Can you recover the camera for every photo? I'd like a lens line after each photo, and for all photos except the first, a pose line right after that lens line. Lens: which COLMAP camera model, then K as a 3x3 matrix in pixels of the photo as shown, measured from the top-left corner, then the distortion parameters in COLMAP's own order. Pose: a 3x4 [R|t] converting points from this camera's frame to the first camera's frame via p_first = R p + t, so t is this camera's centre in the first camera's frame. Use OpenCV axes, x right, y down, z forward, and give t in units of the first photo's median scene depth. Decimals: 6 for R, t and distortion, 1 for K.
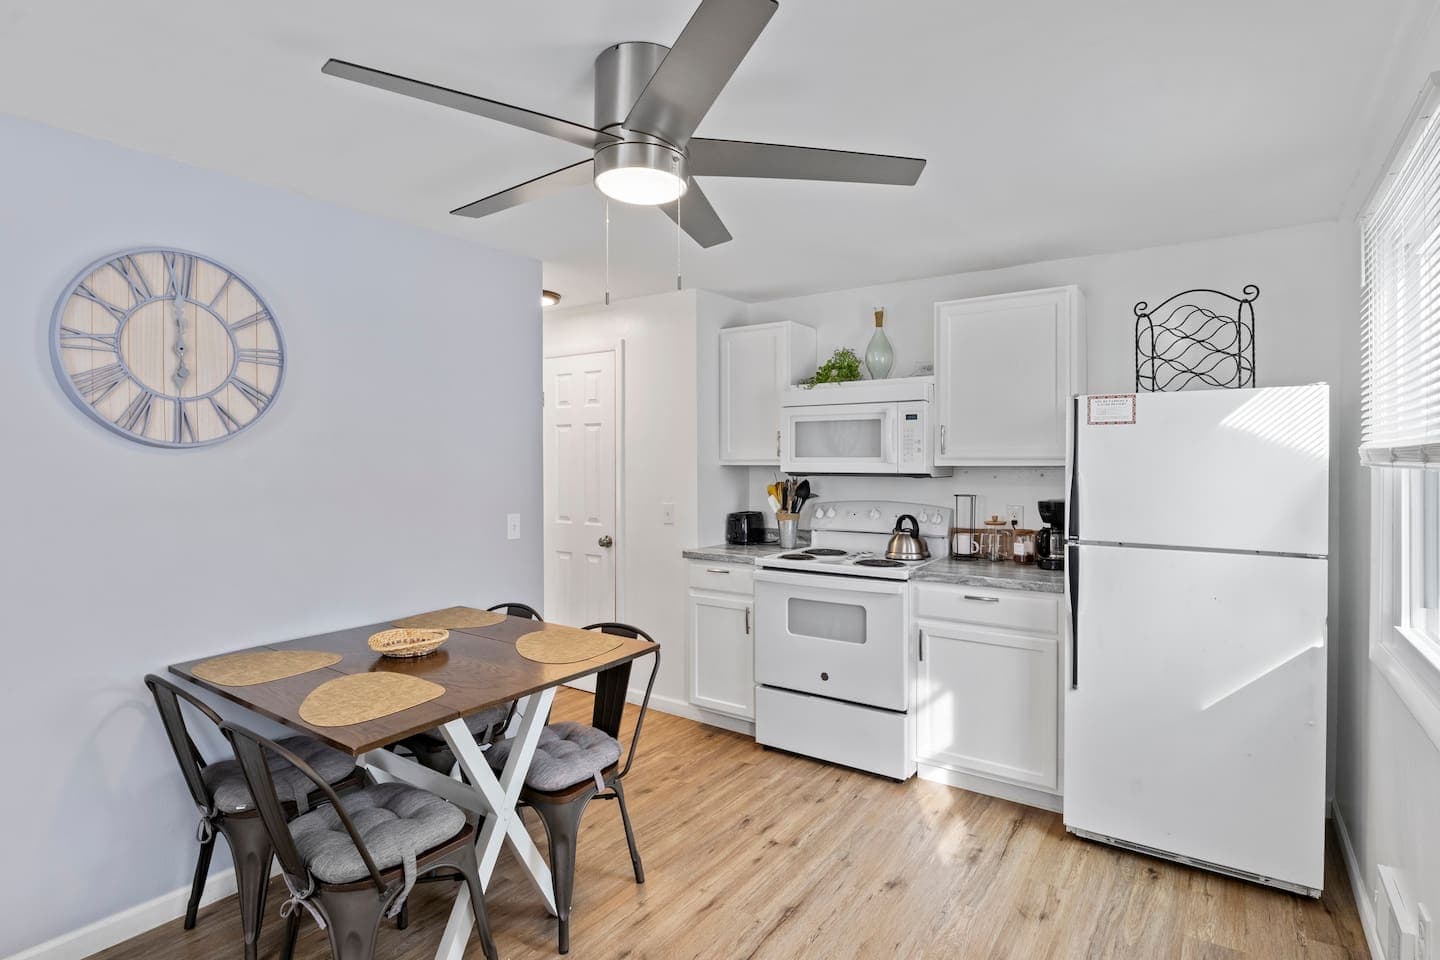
lens RADIAL K [[727.4, 0, 728.5], [0, 727.4, 456.3], [0, 0, 1]] dist [-0.023680, -0.000358]
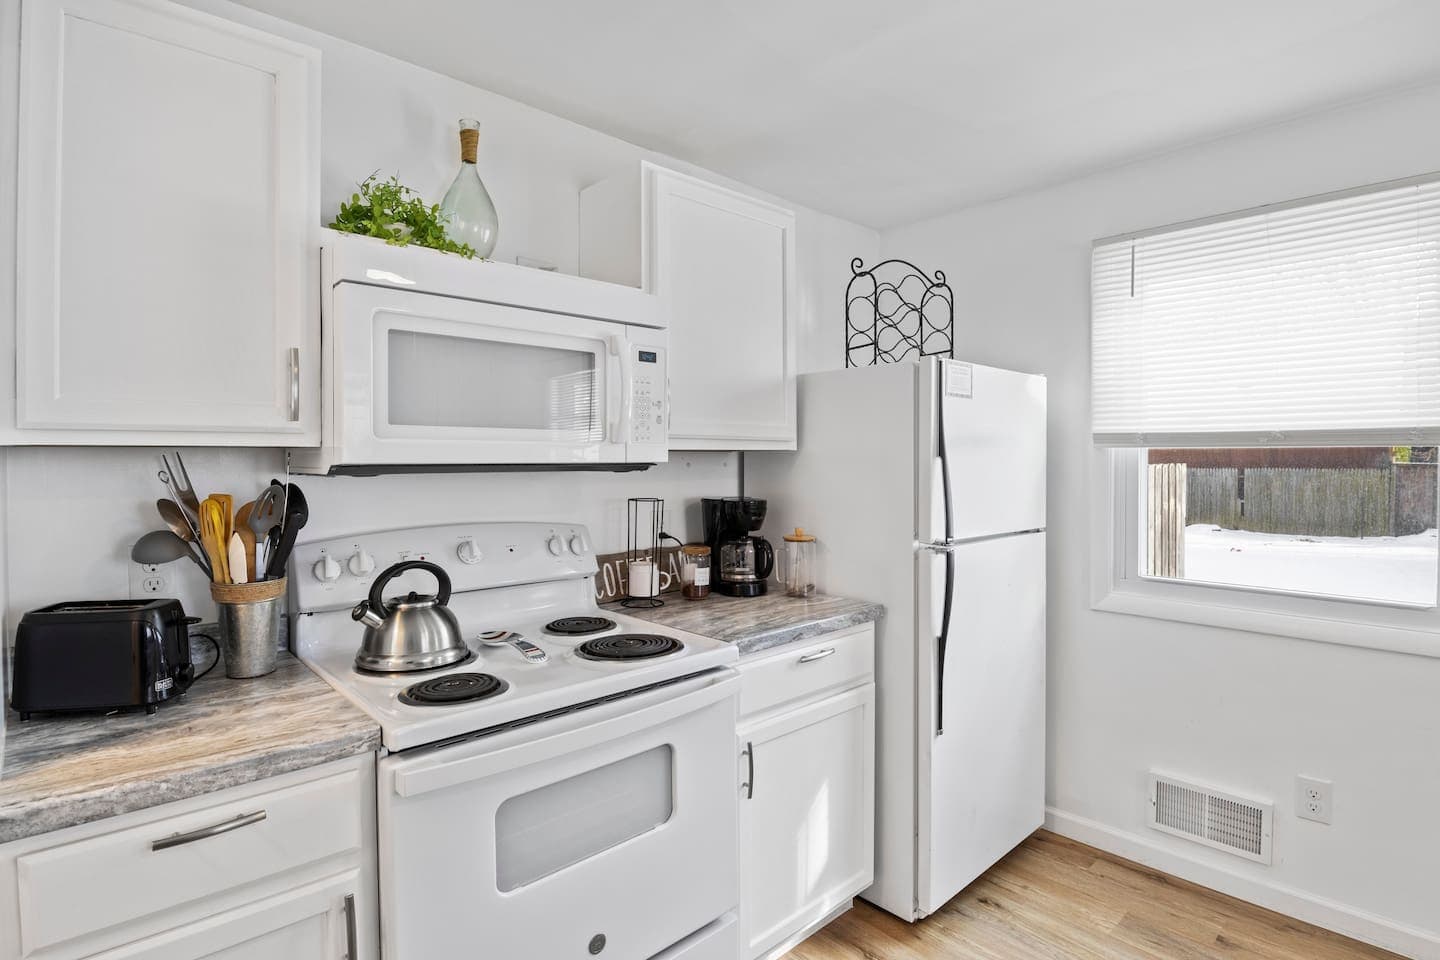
lens RADIAL K [[727.4, 0, 720.3], [0, 727.4, 465.0], [0, 0, 1]] dist [-0.023680, -0.000358]
pose [[0.210215, -0.008161, 0.977621, -0.371340], [-0.002517, 0.999957, 0.008888, 0.028971], [-0.977652, -0.004329, 0.210186, 1.201736]]
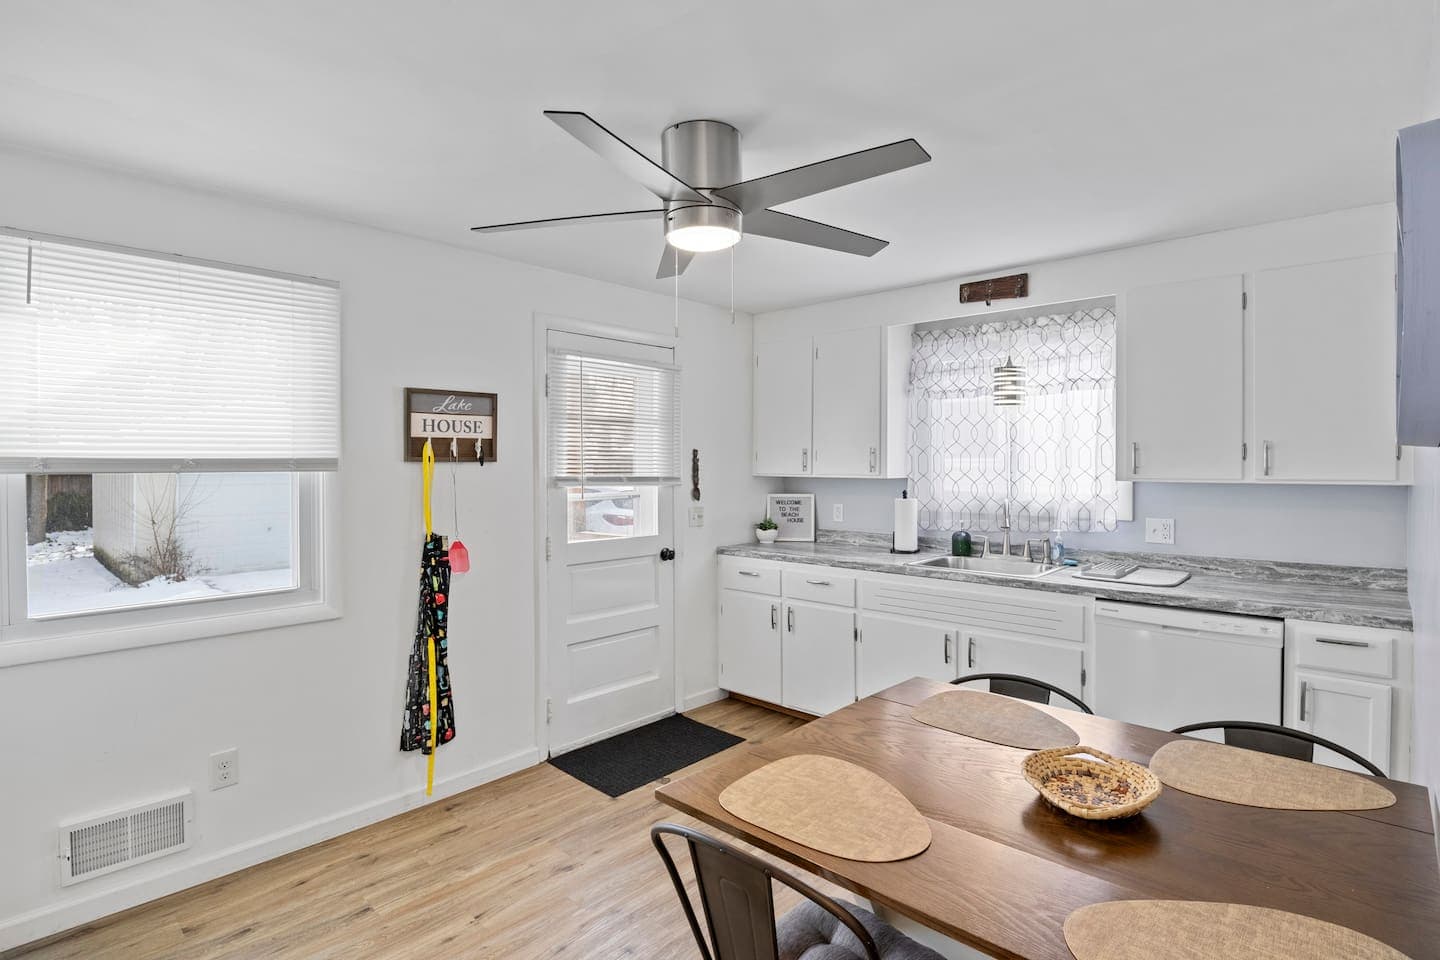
lens RADIAL K [[727.4, 0, 726.2], [0, 727.4, 468.9], [0, 0, 1]] dist [-0.023680, -0.000358]
pose [[-0.990869, 0.002353, 0.134811, -0.232544], [0.003244, 0.999974, 0.006385, 0.002891], [-0.134792, 0.006764, -0.990851, 1.608356]]
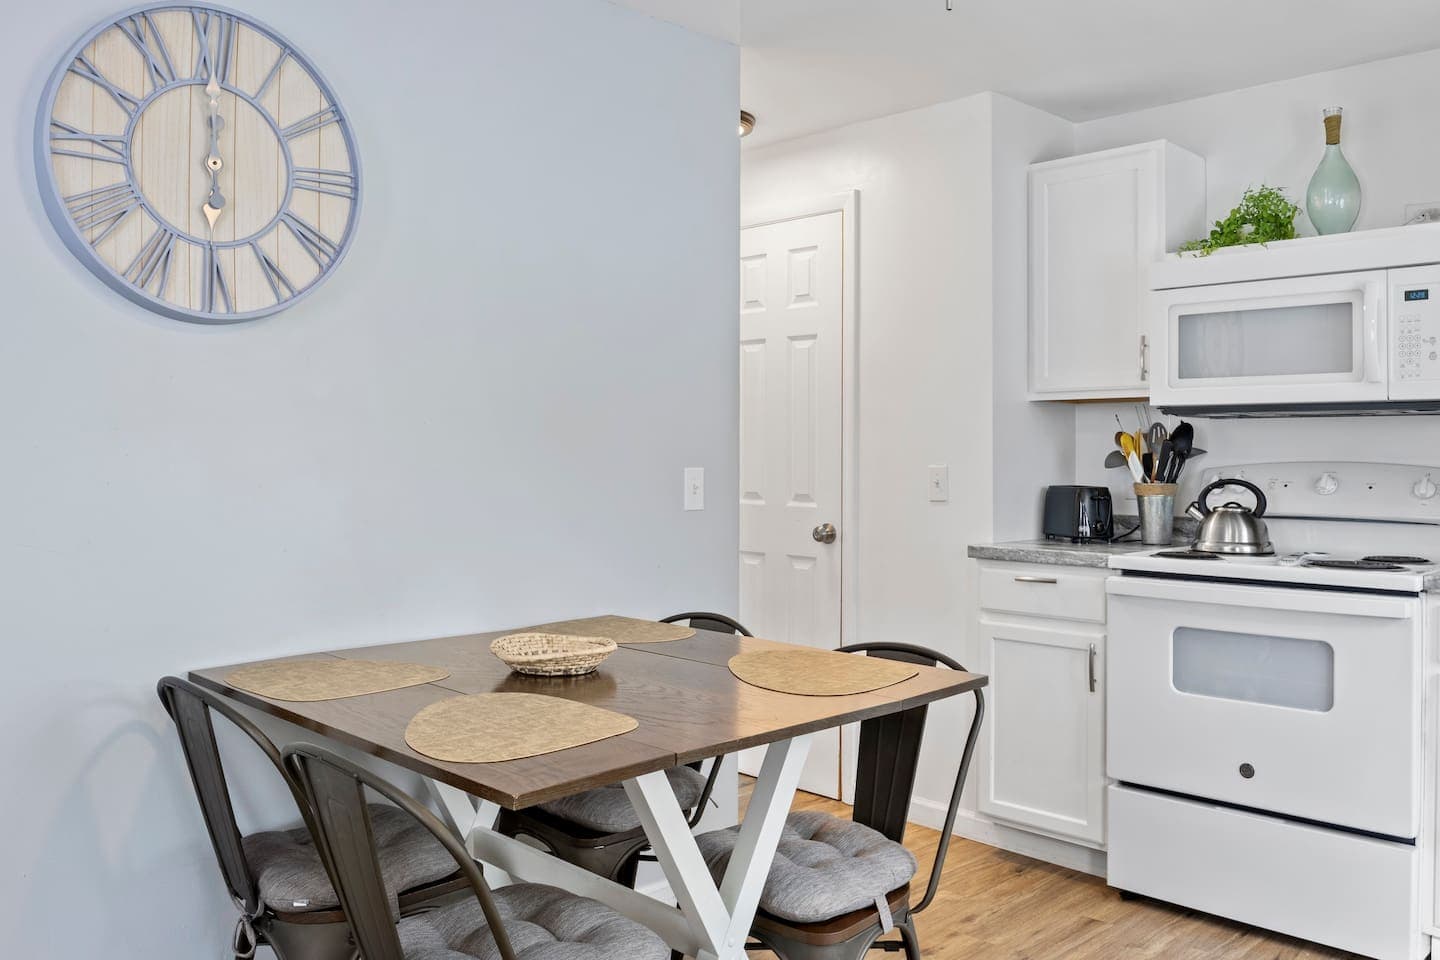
lens RADIAL K [[1164.5, 0, 713.6], [0, 1164.5, 437.9], [0, 0, 1]] dist [-0.039263, -0.012960]
pose [[0.980126, 0.004036, -0.198334, -0.128739], [-0.006233, 0.999926, -0.010455, 0.091698], [0.198277, 0.011484, 0.980079, 0.098486]]
